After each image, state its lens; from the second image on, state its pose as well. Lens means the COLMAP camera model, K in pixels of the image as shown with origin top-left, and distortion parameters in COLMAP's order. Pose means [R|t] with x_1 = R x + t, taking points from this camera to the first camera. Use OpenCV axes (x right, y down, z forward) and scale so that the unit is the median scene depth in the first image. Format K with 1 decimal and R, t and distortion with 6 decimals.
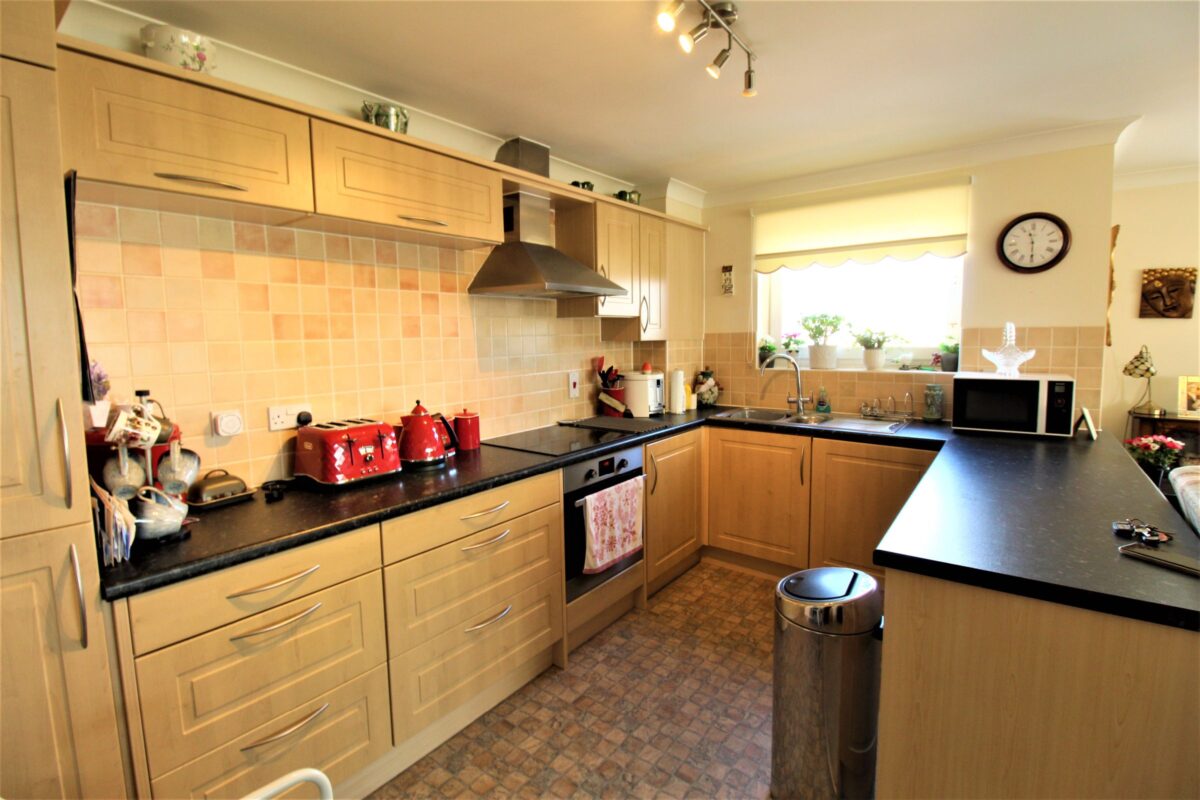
lens RADIAL K [[566.9, 0, 598.0], [0, 566.9, 395.8], [0, 0, 1]] dist [-0.002036, -0.001005]
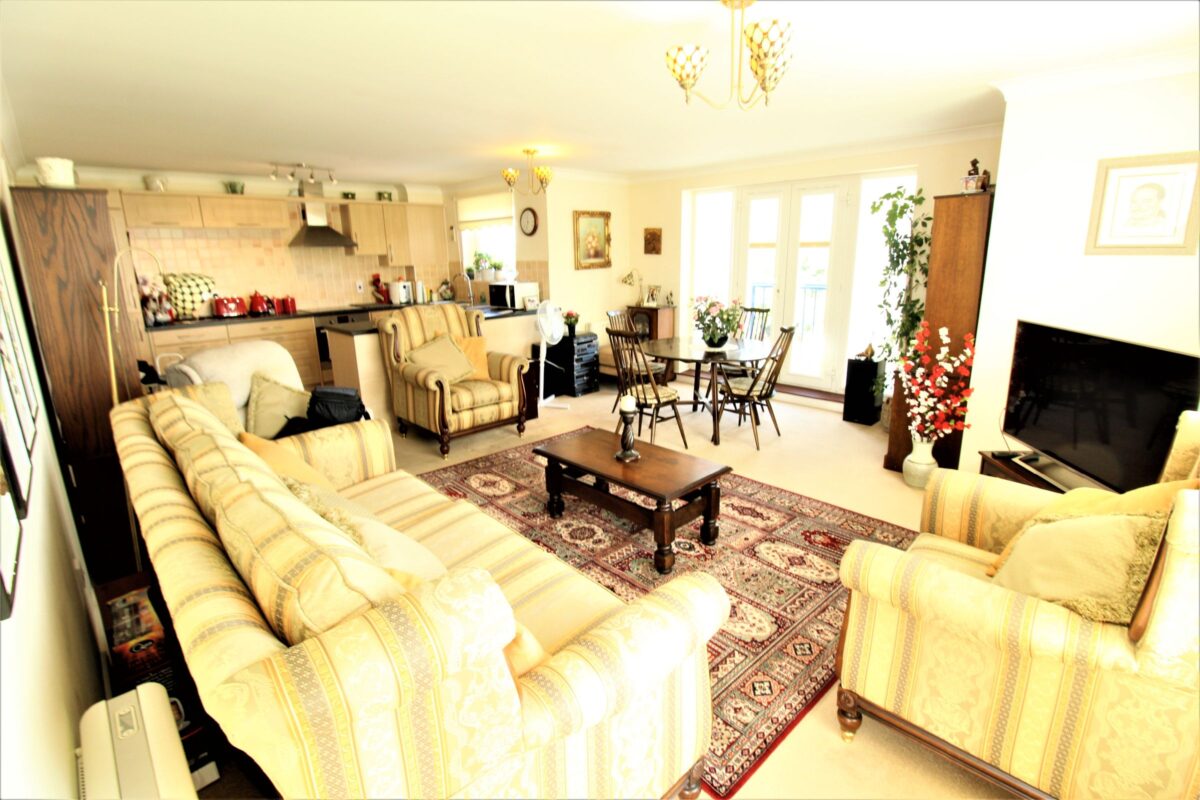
lens RADIAL K [[566.9, 0, 600.9], [0, 566.9, 398.4], [0, 0, 1]] dist [-0.002036, -0.001005]
pose [[0.989543, 0.034386, -0.140083, 1.508050], [-0.013507, 0.988992, 0.147351, 0.087077], [0.143607, -0.143918, 0.979114, -1.326765]]
